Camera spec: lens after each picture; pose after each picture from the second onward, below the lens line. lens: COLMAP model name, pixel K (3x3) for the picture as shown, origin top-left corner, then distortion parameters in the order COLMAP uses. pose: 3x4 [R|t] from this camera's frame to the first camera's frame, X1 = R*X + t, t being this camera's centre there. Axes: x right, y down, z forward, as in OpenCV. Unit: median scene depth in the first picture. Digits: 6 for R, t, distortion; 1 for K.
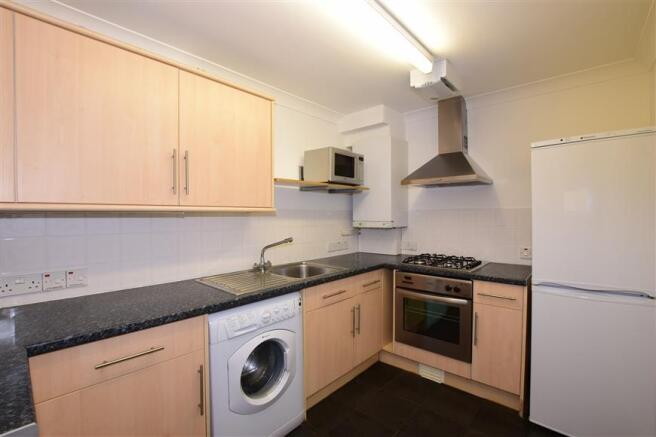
lens RADIAL K [[295.4, 0, 328.0], [0, 295.4, 218.5], [0, 0, 1]] dist [-0.014624, -0.000134]
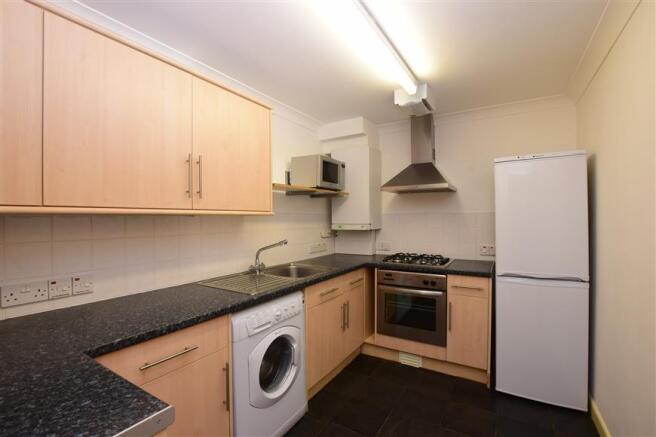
lens RADIAL K [[295.4, 0, 328.0], [0, 295.4, 218.5], [0, 0, 1]] dist [-0.014624, -0.000134]
pose [[0.984809, -0.001329, 0.173633, -0.167581], [0.003128, 0.999944, -0.010085, -0.000373], [-0.173610, 0.010475, 0.984759, -0.061030]]
